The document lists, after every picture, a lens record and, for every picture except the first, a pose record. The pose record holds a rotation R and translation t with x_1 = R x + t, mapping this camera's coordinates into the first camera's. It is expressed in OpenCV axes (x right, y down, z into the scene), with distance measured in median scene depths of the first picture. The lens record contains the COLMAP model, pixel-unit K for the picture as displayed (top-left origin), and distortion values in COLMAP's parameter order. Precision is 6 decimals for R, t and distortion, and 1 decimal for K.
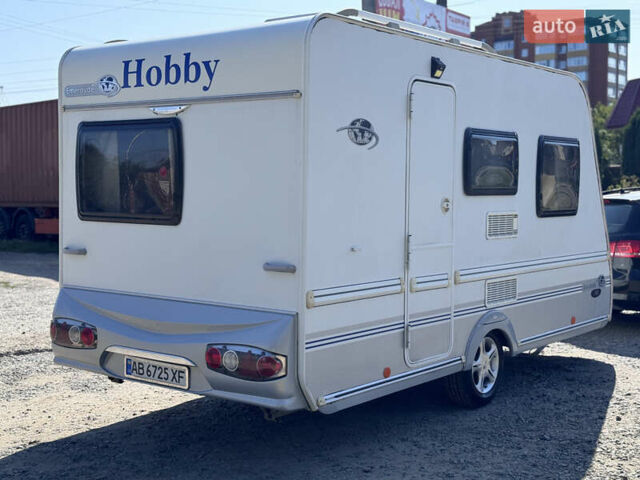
lens RADIAL K [[893.3, 0, 323.7], [0, 893.3, 242.2], [0, 0, 1]] dist [0.100162, -0.139453]
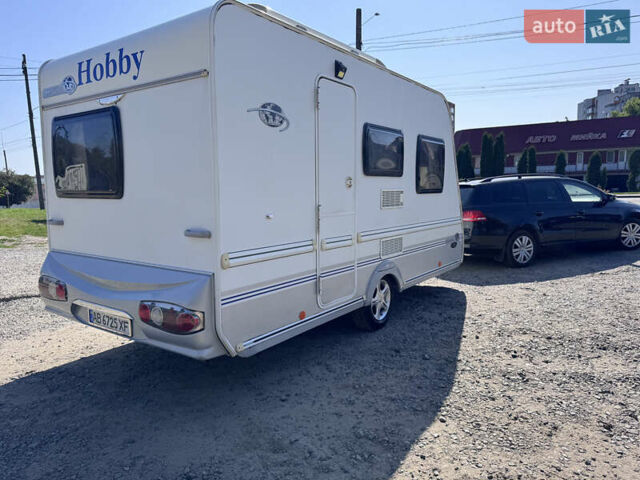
lens RADIAL K [[448.8, 0, 327.4], [0, 448.8, 241.8], [0, 0, 1]] dist [0.056670, -0.087696]
pose [[0.998417, -0.019956, 0.052588, 0.072087], [0.017109, 0.998392, 0.054048, 0.009775], [-0.053582, -0.053062, 0.997153, 0.366239]]
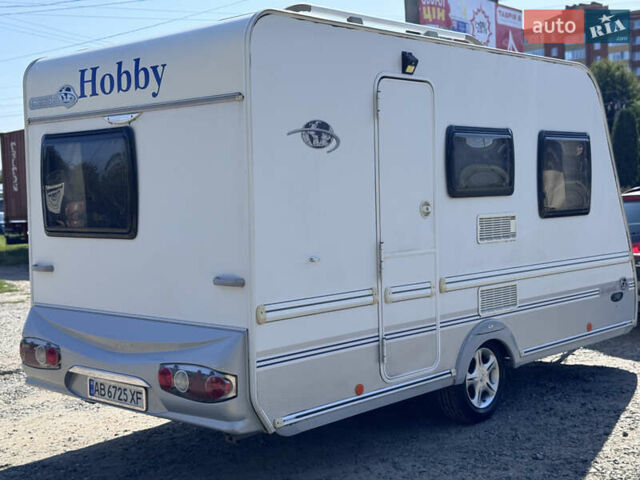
lens RADIAL K [[896.5, 0, 322.7], [0, 896.5, 242.8], [0, 0, 1]] dist [0.113731, -0.164562]
pose [[0.996238, -0.027750, -0.082094, 0.110020], [0.027376, 0.999609, -0.005677, -0.003659], [0.082219, 0.003408, 0.996608, 0.055919]]
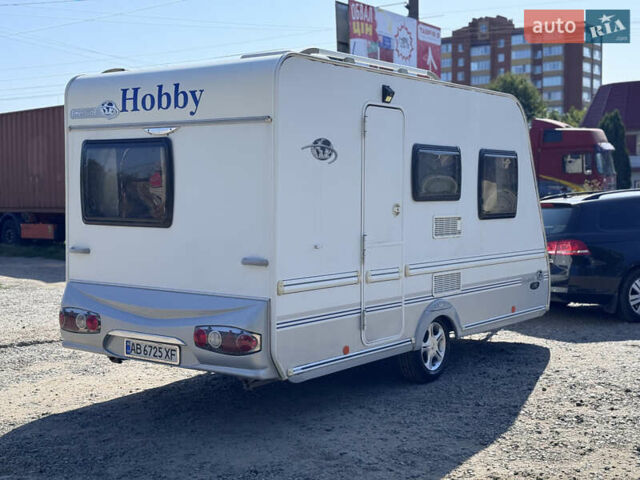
lens RADIAL K [[890.3, 0, 326.6], [0, 890.3, 245.7], [0, 0, 1]] dist [0.095024, -0.071146]
pose [[0.999674, -0.006148, 0.024794, 0.015476], [0.006149, 0.999981, 0.000038, 0.005922], [-0.024794, 0.000114, 0.999693, -0.181188]]
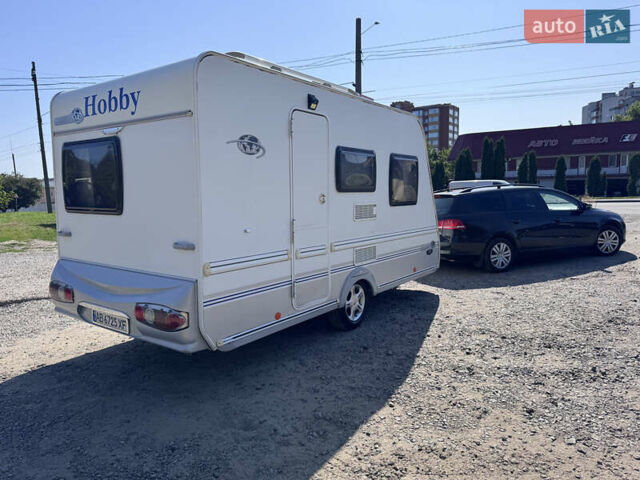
lens RADIAL K [[447.9, 0, 328.4], [0, 447.9, 239.3], [0, 0, 1]] dist [0.085642, -0.150807]
pose [[0.998895, -0.017563, 0.043602, 0.118027], [0.015711, 0.998975, 0.042456, -0.005891], [-0.044303, -0.041724, 0.998146, 0.273896]]
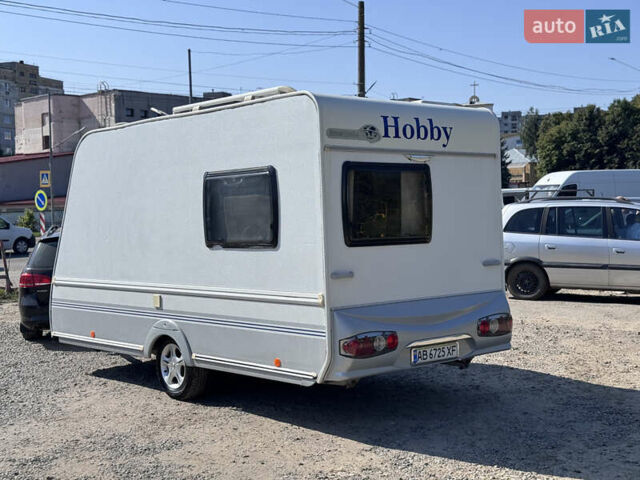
lens RADIAL K [[918.2, 0, 319.7], [0, 918.2, 238.8], [0, 0, 1]] dist [0.108448, -0.014276]
pose [[0.178856, -0.030667, 0.983397, -1.483655], [0.091922, 0.995663, 0.014331, -0.057461], [-0.979572, 0.087832, 0.180899, 0.862620]]
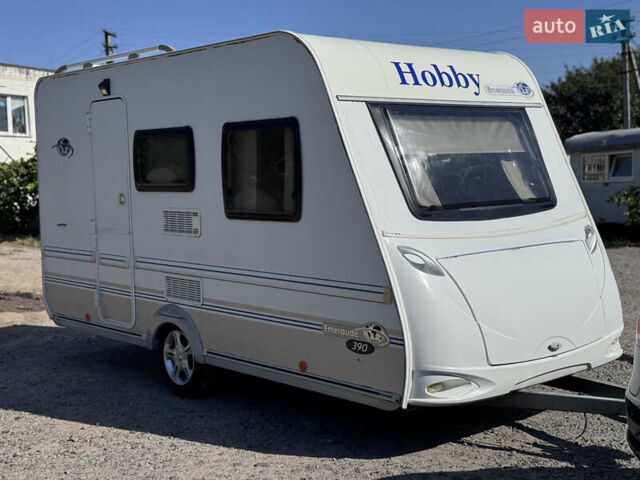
lens RADIAL K [[897.1, 0, 311.7], [0, 897.1, 240.6], [0, 0, 1]] dist [0.108188, -0.148615]
pose [[-0.186217, 0.078856, -0.979339, 1.324195], [-0.038935, 0.995399, 0.087553, -0.105473], [0.981737, 0.054435, -0.182290, 1.536584]]
